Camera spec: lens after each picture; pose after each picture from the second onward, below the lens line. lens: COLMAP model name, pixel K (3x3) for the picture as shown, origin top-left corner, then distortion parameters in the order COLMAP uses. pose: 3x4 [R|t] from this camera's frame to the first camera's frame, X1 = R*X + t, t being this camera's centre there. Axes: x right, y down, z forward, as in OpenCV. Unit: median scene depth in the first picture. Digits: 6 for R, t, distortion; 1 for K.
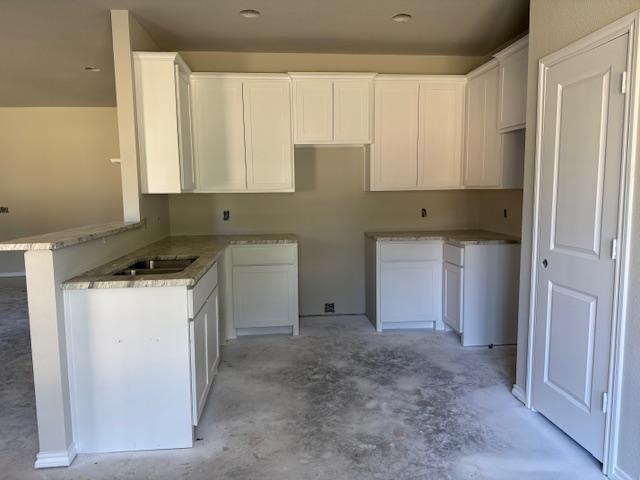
lens RADIAL K [[526.1, 0, 320.3], [0, 526.1, 258.2], [0, 0, 1]] dist [0.006911, -0.001646]
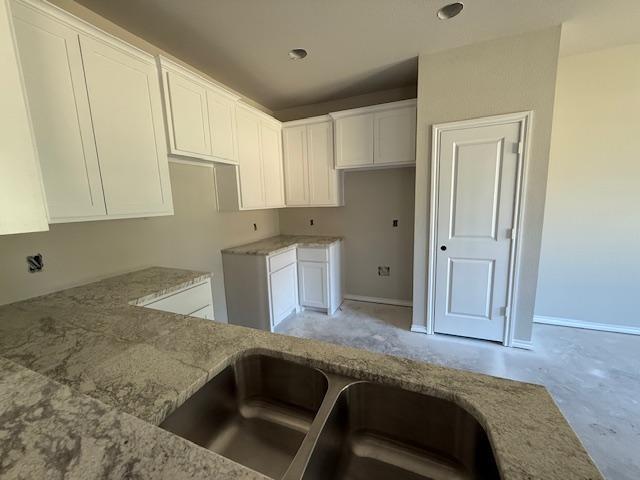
lens RADIAL K [[256.9, 0, 318.9], [0, 256.9, 242.1], [0, 0, 1]] dist [0.000180, -0.000107]
pose [[0.406263, -0.143277, 0.902453, -0.375457], [0.135768, 0.986133, 0.095443, -0.111577], [-0.903614, 0.083750, 0.420081, 0.786883]]
